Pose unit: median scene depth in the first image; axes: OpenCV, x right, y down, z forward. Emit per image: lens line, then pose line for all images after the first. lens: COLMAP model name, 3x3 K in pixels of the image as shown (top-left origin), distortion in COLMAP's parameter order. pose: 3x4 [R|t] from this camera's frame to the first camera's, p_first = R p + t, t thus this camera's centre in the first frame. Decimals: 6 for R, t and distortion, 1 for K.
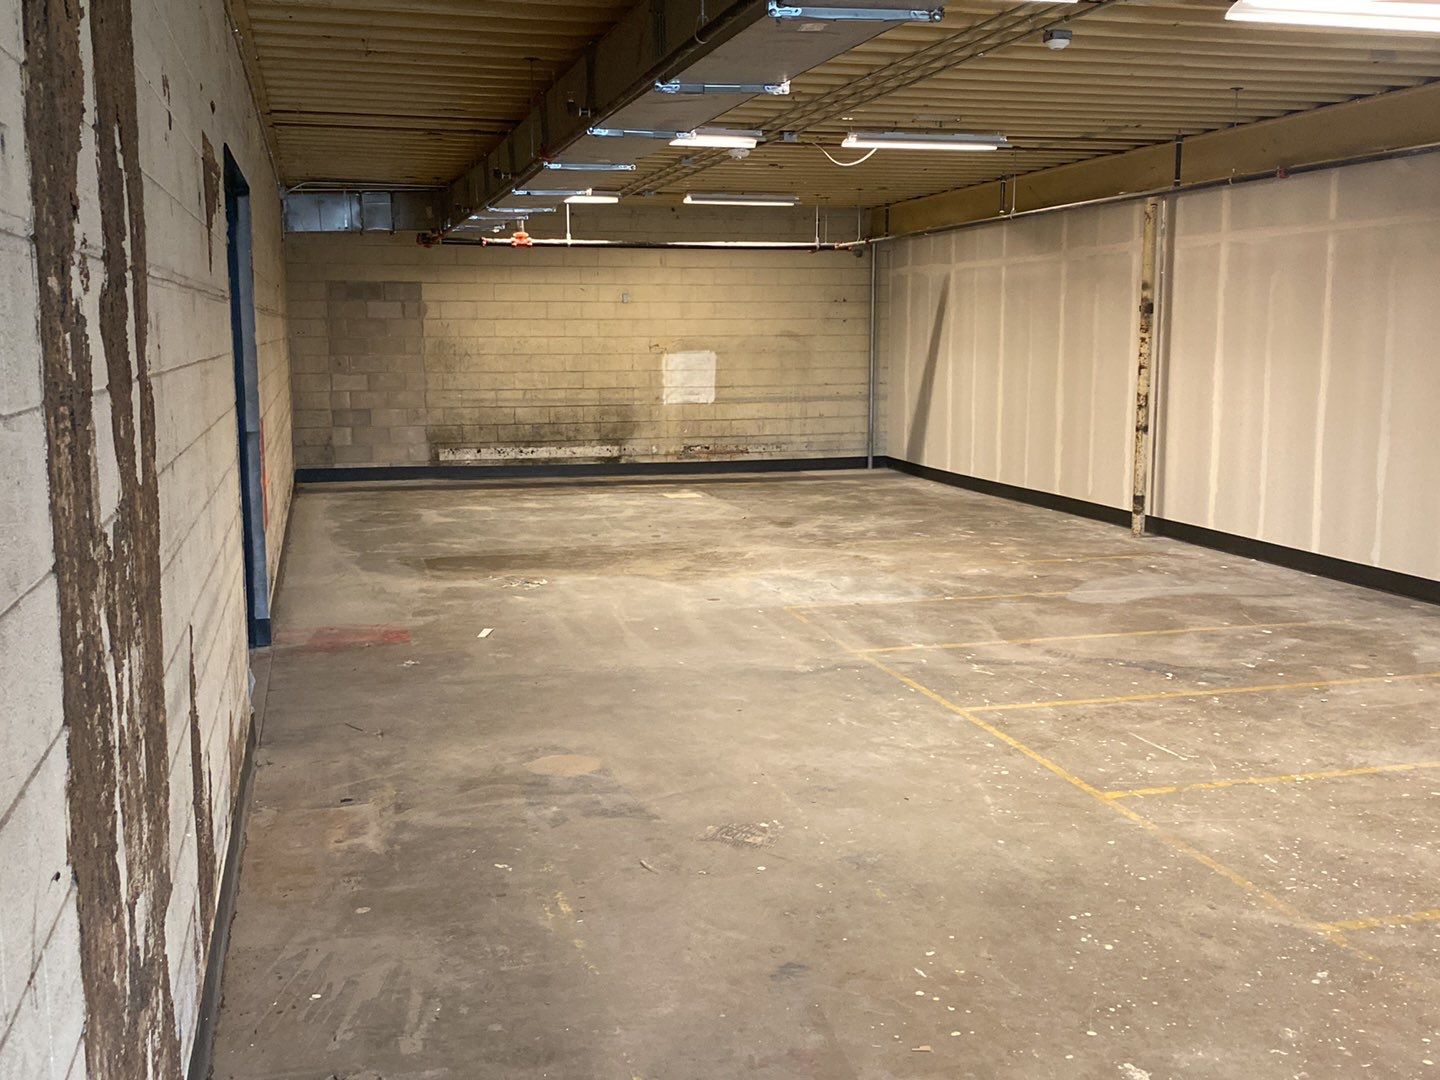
lens RADIAL K [[1489.5, 0, 721.9], [0, 1489.5, 538.7], [0, 0, 1]] dist [0.078762, 0.000000]
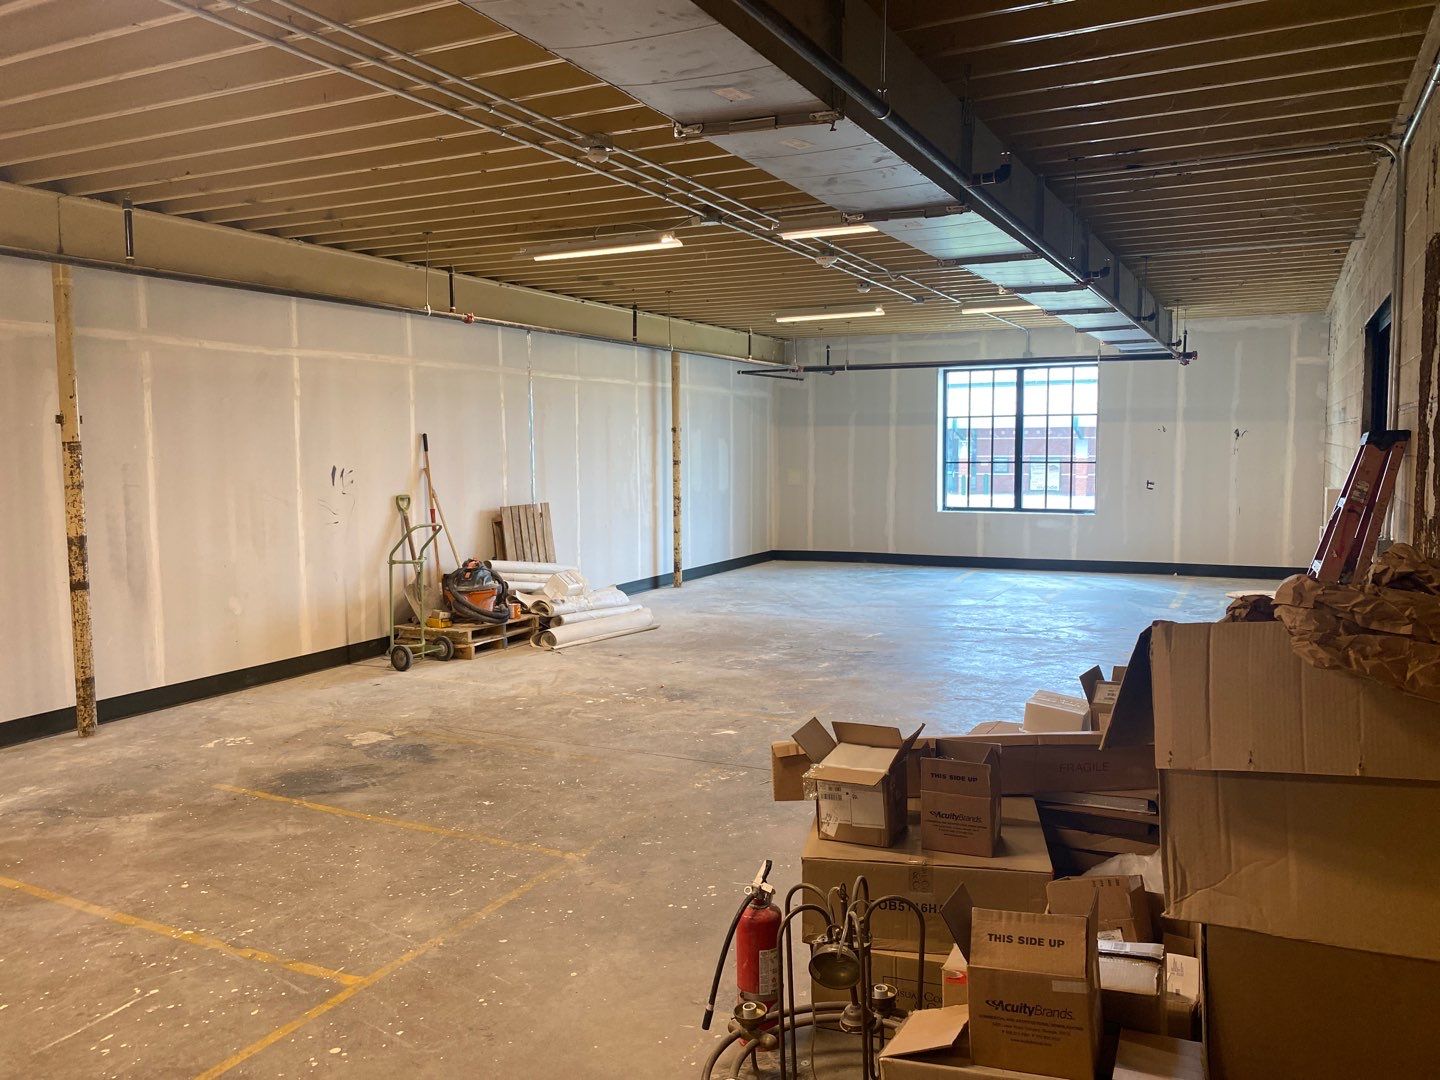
lens RADIAL K [[1111.8, 0, 721.9], [0, 1111.8, 538.6], [0, 0, 1]] dist [0.022865, -0.019700]
pose [[-0.758173, -0.044365, 0.650542, -0.291336], [0.099780, 0.978038, 0.182988, -0.164773], [-0.644374, 0.203648, -0.737096, 1.226634]]
